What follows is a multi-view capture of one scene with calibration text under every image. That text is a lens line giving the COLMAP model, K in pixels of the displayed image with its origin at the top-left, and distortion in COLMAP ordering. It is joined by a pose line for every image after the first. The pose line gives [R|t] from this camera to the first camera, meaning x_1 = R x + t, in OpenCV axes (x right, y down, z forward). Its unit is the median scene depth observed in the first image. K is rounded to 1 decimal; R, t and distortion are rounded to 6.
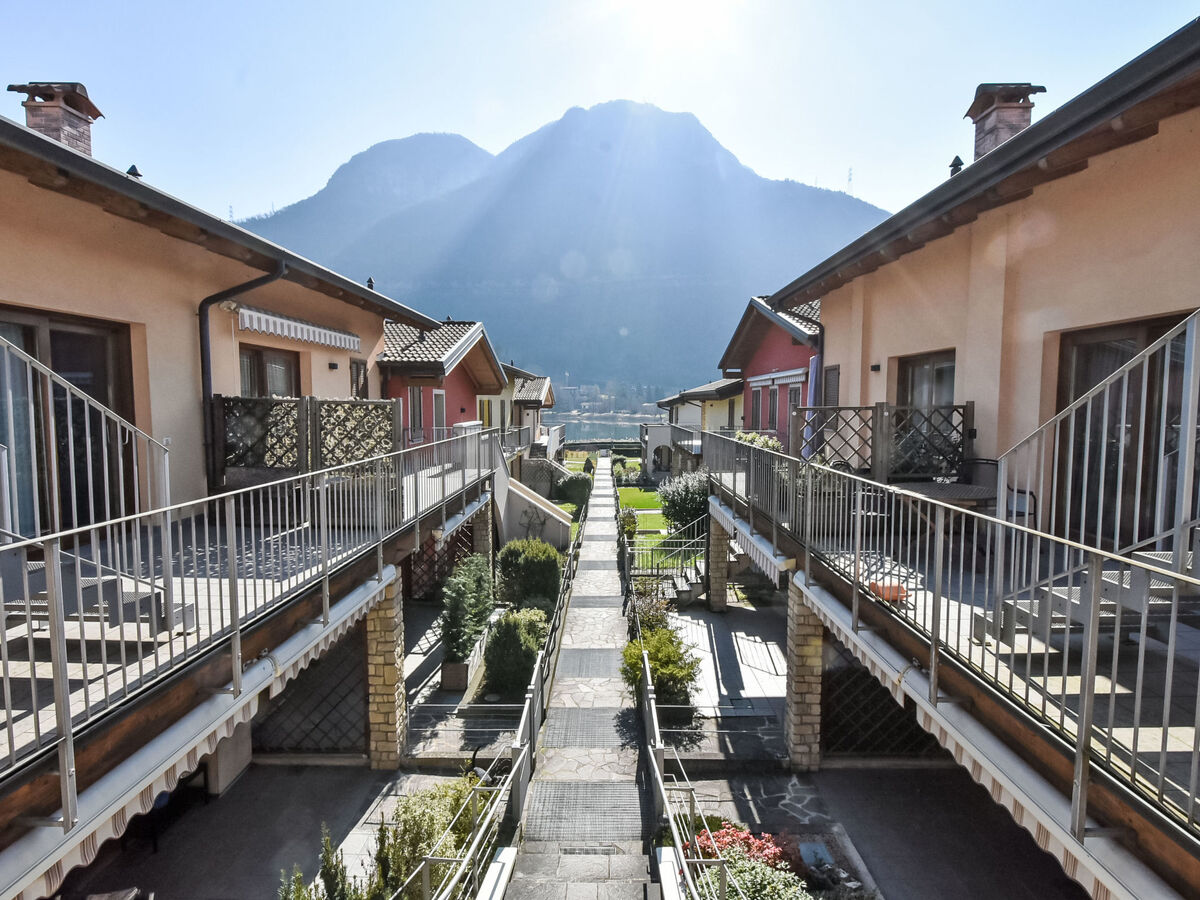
lens RADIAL K [[593.2, 0, 609.0], [0, 593.2, 448.2], [0, 0, 1]] dist [0.003230, -0.005631]
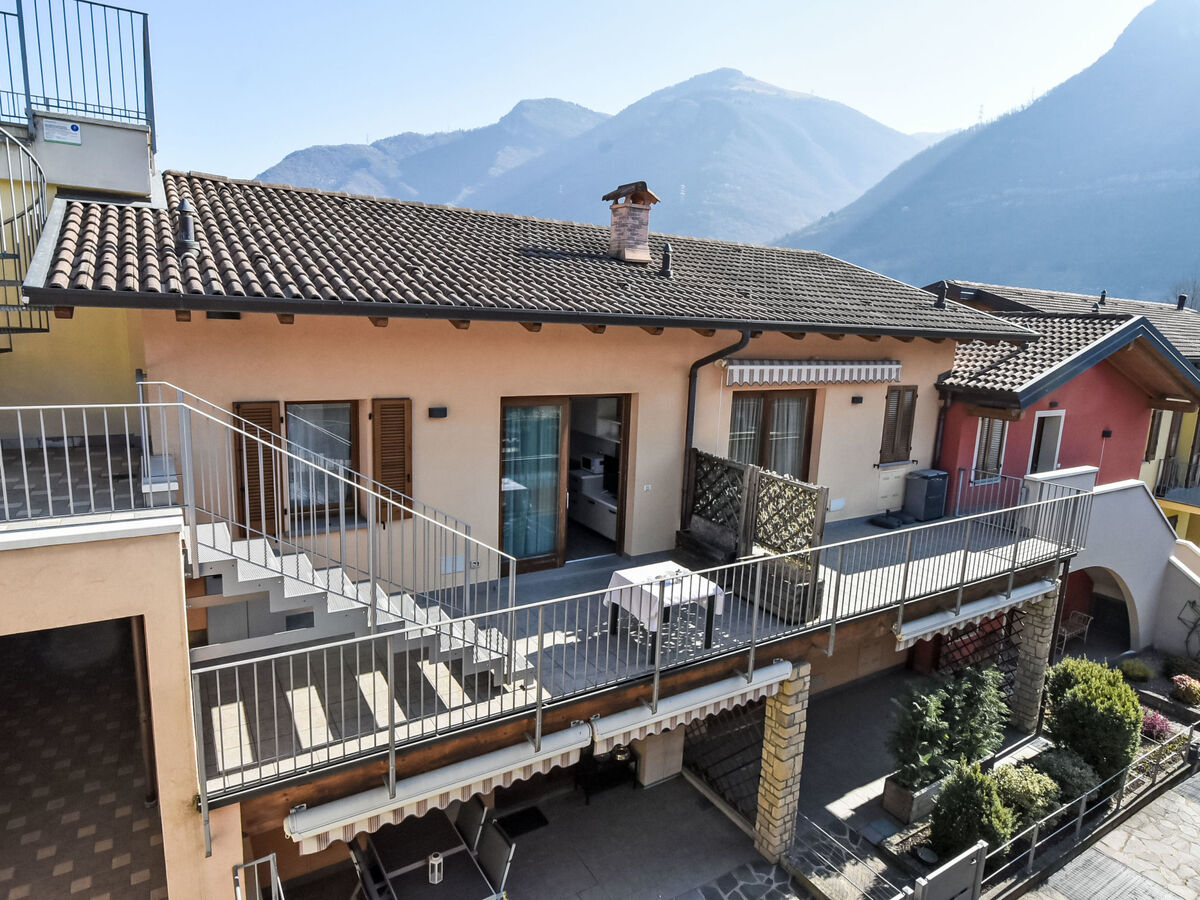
lens RADIAL K [[701.0, 0, 600.0], [0, 701.0, 450.0], [0, 0, 1]] dist [0.006191, -0.010190]
pose [[0.525159, 0.173297, -0.833172, 0.274640], [-0.104673, 0.984766, 0.138852, -0.206252], [0.844542, 0.014291, 0.535299, 0.128166]]
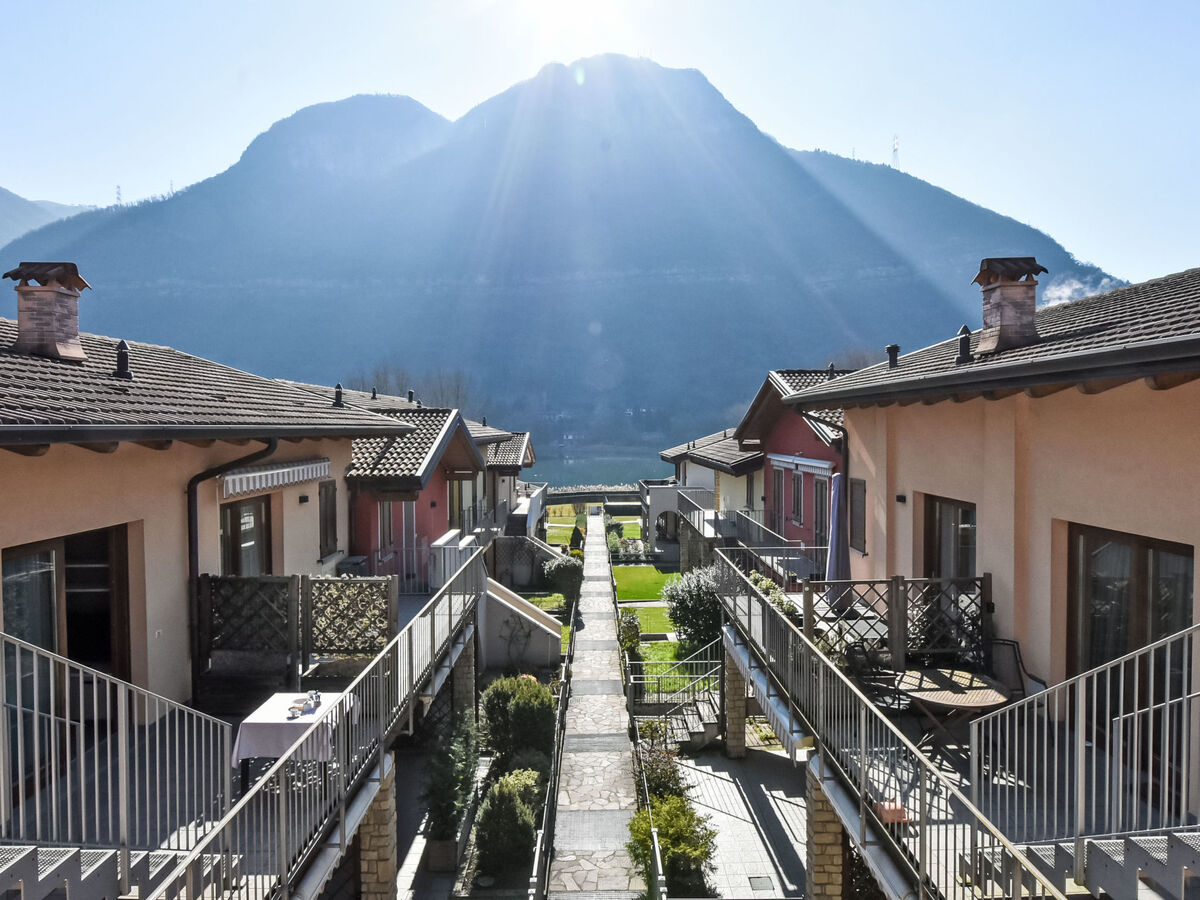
lens RADIAL K [[758.7, 0, 608.9], [0, 758.7, 449.3], [0, 0, 1]] dist [-0.002857, -0.002396]
pose [[0.999860, -0.009268, 0.013920, -0.020067], [0.009937, 0.998758, -0.048822, -0.185611], [-0.013450, 0.048953, 0.998711, -0.194293]]
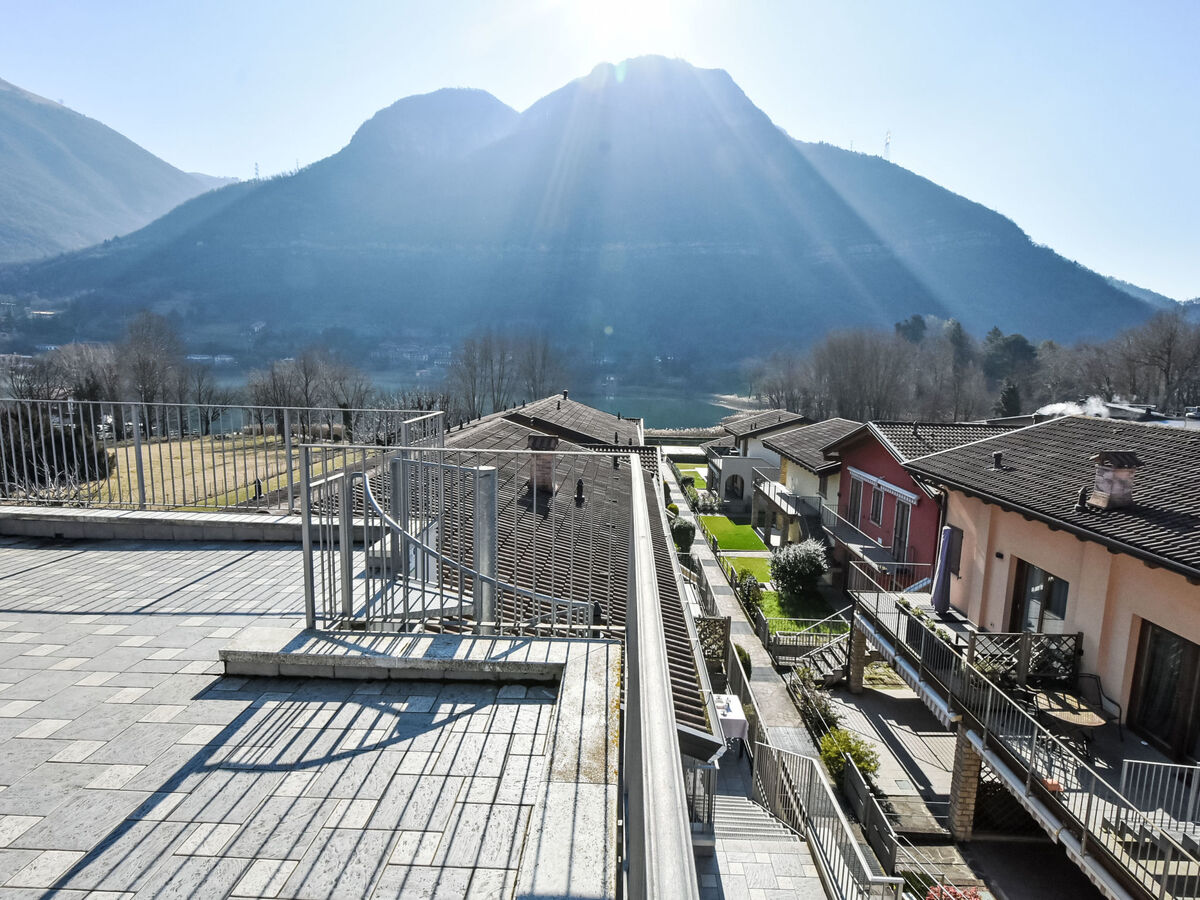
lens RADIAL K [[593.2, 0, 609.0], [0, 593.2, 448.2], [0, 0, 1]] dist [0.003230, -0.005631]
pose [[0.999176, 0.027397, -0.029952, -0.542151], [-0.025644, 0.998021, 0.057421, -0.532180], [0.031466, -0.056605, 0.997901, -0.532984]]
